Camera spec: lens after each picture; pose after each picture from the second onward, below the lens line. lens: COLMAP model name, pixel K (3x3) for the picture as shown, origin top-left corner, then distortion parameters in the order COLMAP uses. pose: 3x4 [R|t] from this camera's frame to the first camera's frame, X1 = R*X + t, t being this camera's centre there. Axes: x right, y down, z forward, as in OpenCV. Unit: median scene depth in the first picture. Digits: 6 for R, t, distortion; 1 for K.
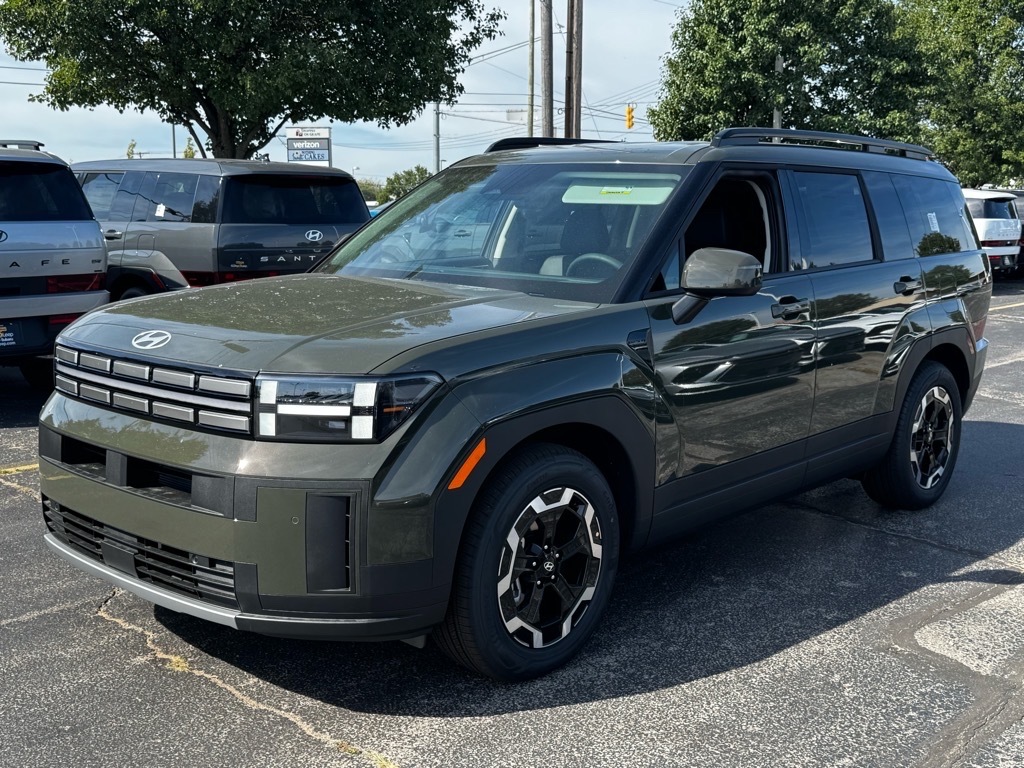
lens RADIAL K [[1123.6, 0, 504.0], [0, 1123.6, 386.9], [0, 0, 1]] dist [0.042497, 0.000000]
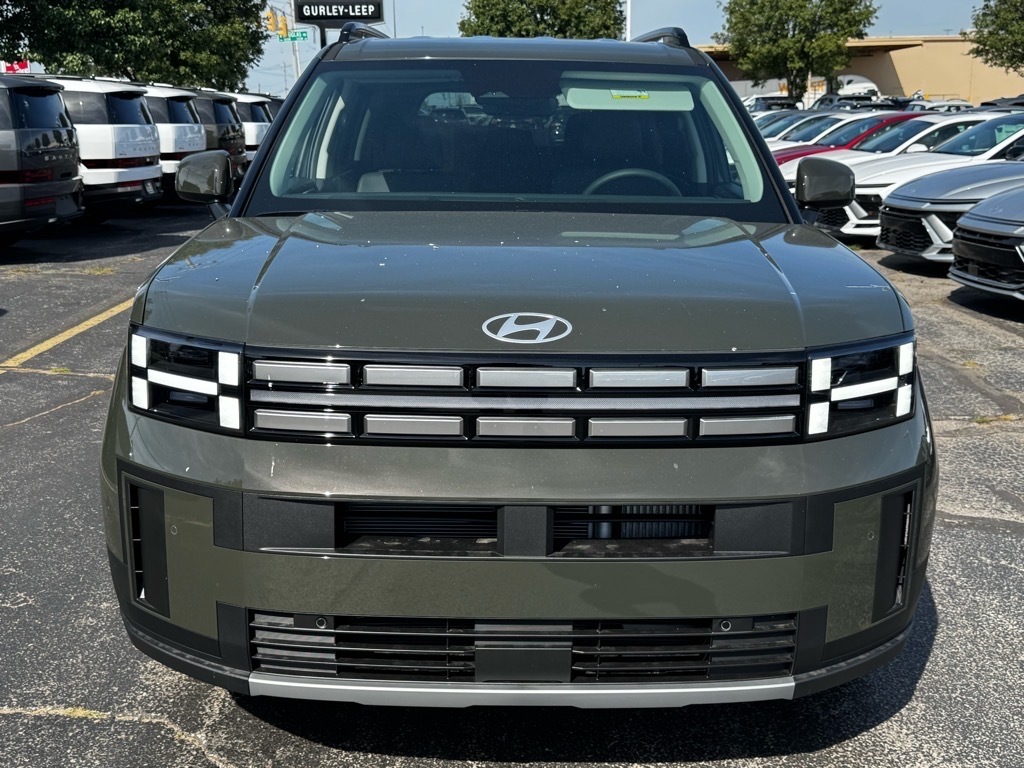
lens RADIAL K [[1123.6, 0, 509.1], [0, 1123.6, 378.3], [0, 0, 1]] dist [0.042497, 0.000000]
pose [[0.758610, -0.159940, 0.631609, -0.773432], [0.111021, 0.986957, 0.116579, -0.094932], [-0.642017, -0.018316, 0.766472, 0.530208]]
